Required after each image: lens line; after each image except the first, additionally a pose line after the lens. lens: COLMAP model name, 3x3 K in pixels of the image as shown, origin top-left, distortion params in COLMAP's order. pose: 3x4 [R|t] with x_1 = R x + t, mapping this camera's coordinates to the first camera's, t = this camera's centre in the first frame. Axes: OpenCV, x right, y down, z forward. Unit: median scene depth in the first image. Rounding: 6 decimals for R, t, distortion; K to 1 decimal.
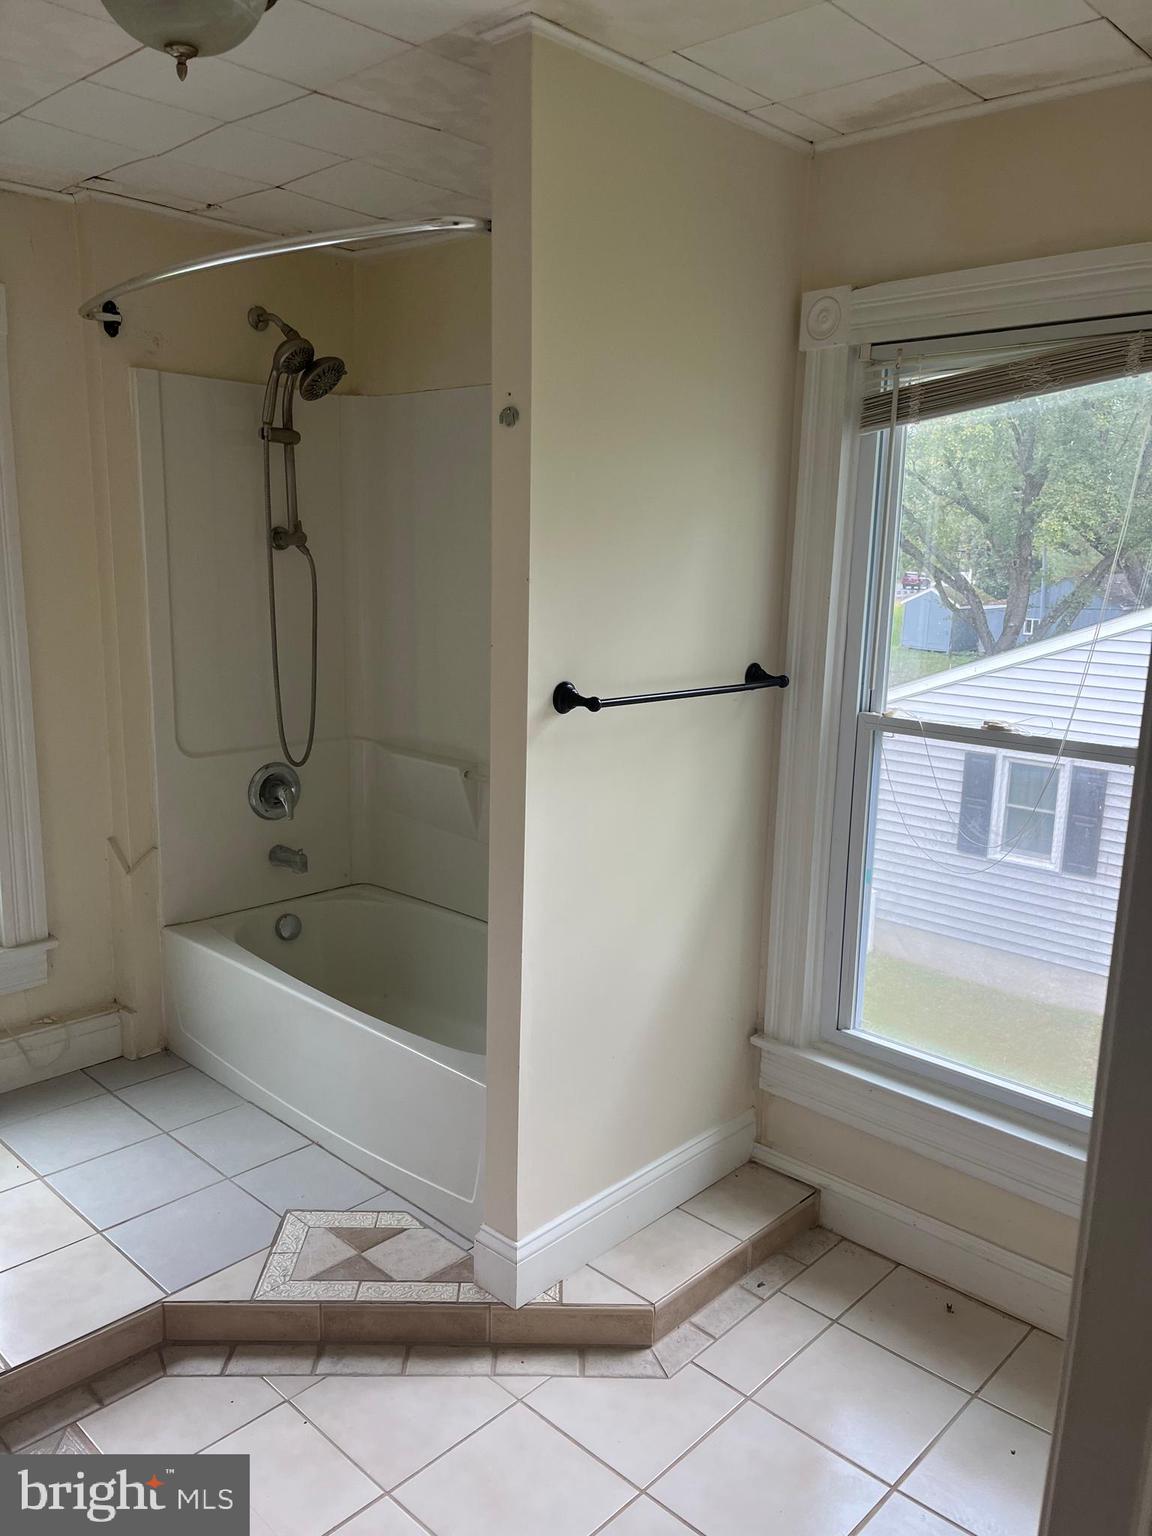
lens RADIAL K [[1159.0, 0, 594.6], [0, 1159.0, 779.7], [0, 0, 1]] dist [0.022706, -0.000098]
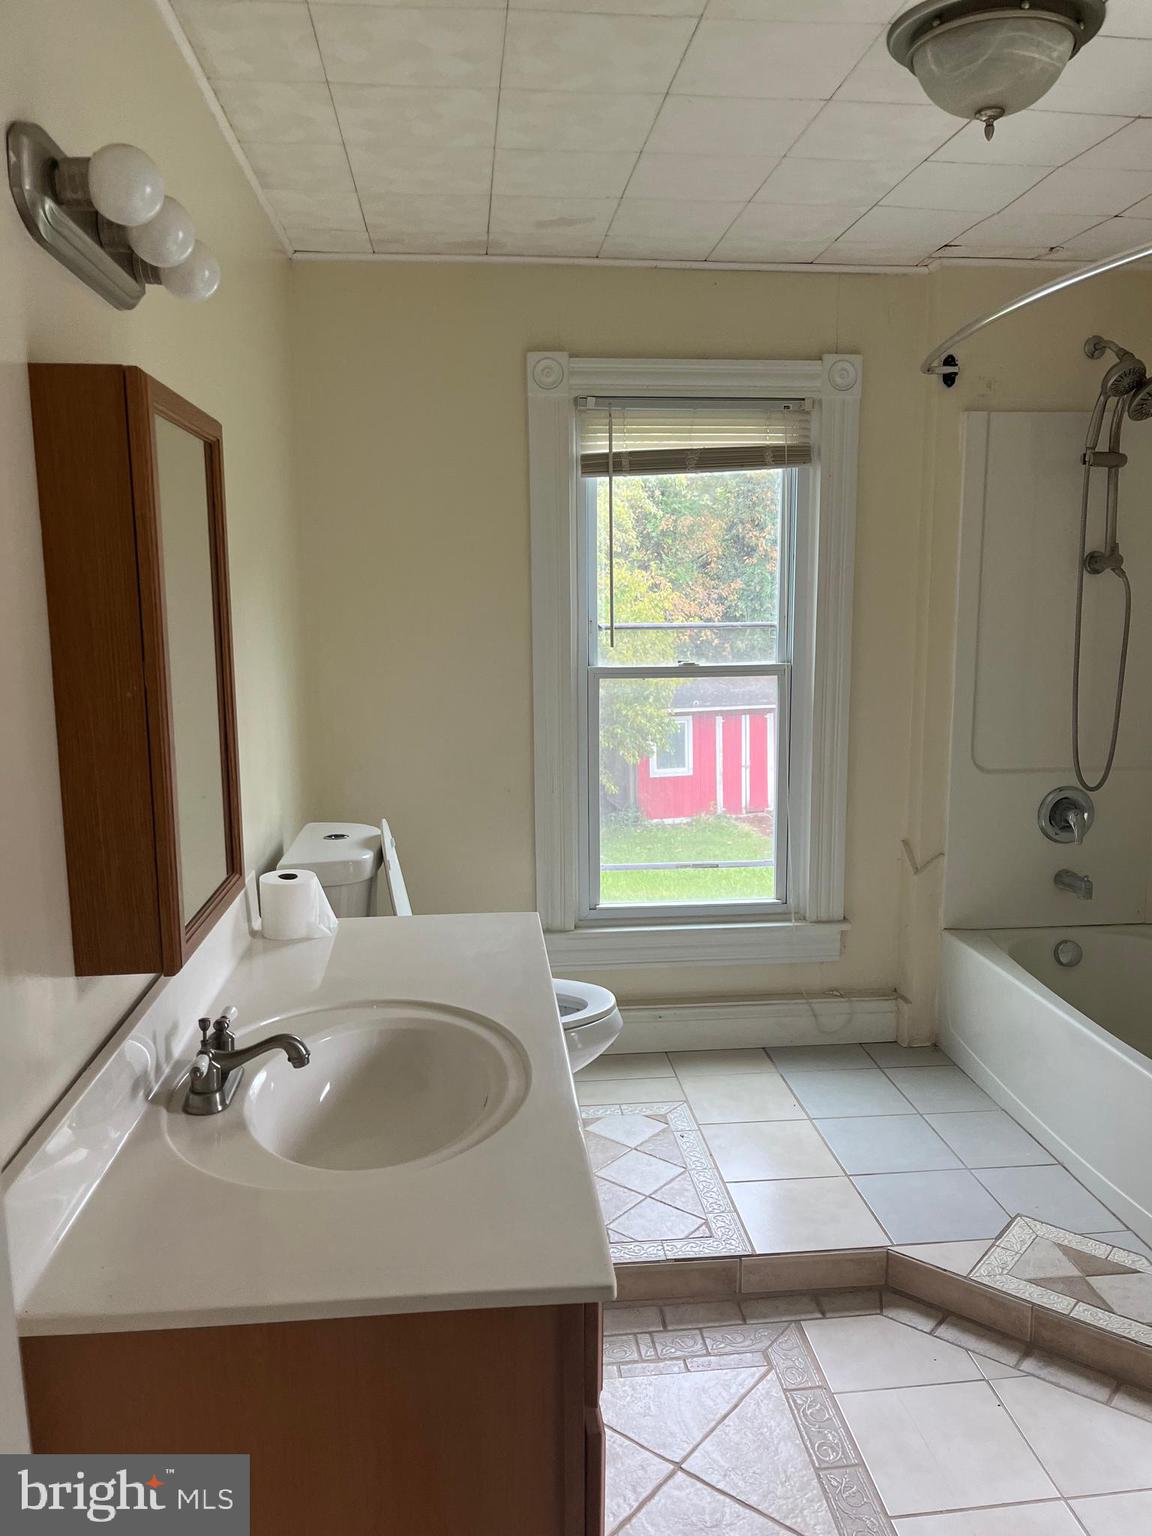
lens RADIAL K [[1159.0, 0, 594.6], [0, 1159.0, 779.7], [0, 0, 1]] dist [0.022706, -0.000098]
pose [[0.760457, 0.073258, -0.645243, 0.080982], [-0.102507, 0.994701, -0.007876, 0.039543], [0.641247, 0.072131, 0.763936, -0.037348]]
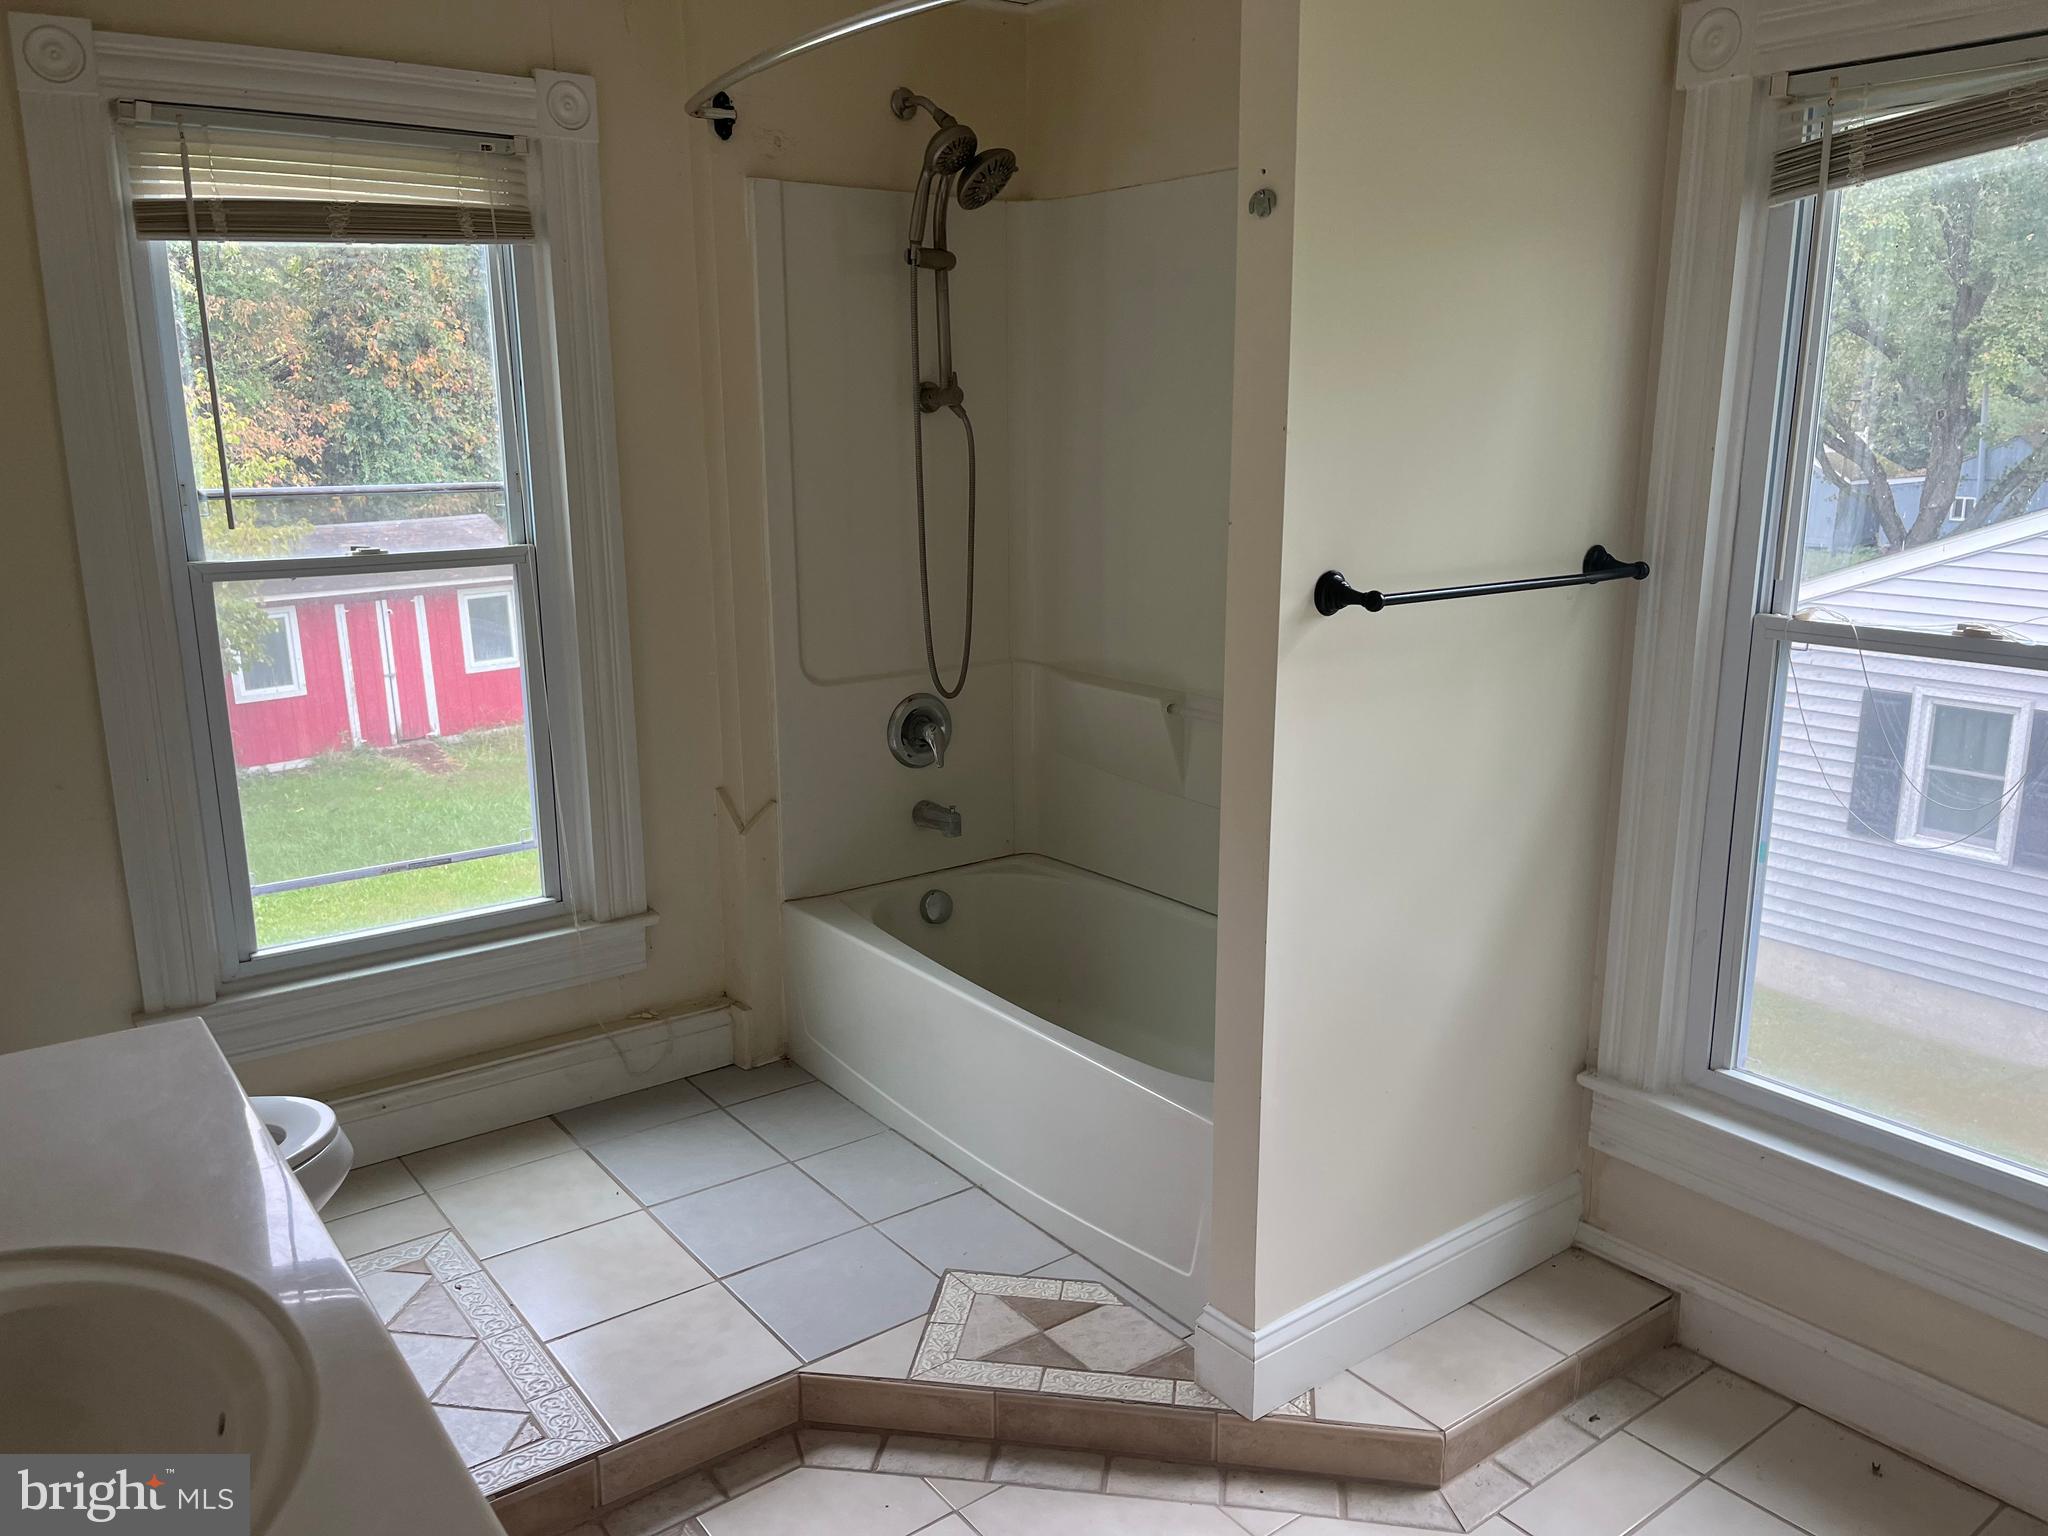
lens RADIAL K [[1544.1, 0, 1031.6], [0, 1544.1, 776.5], [0, 0, 1]] dist [0.055199, -0.079174]
pose [[0.984623, 0.010503, -0.174376, -0.032356], [-0.005272, 0.999523, 0.030436, 0.012017], [0.174612, -0.029049, 0.984209, 0.008718]]
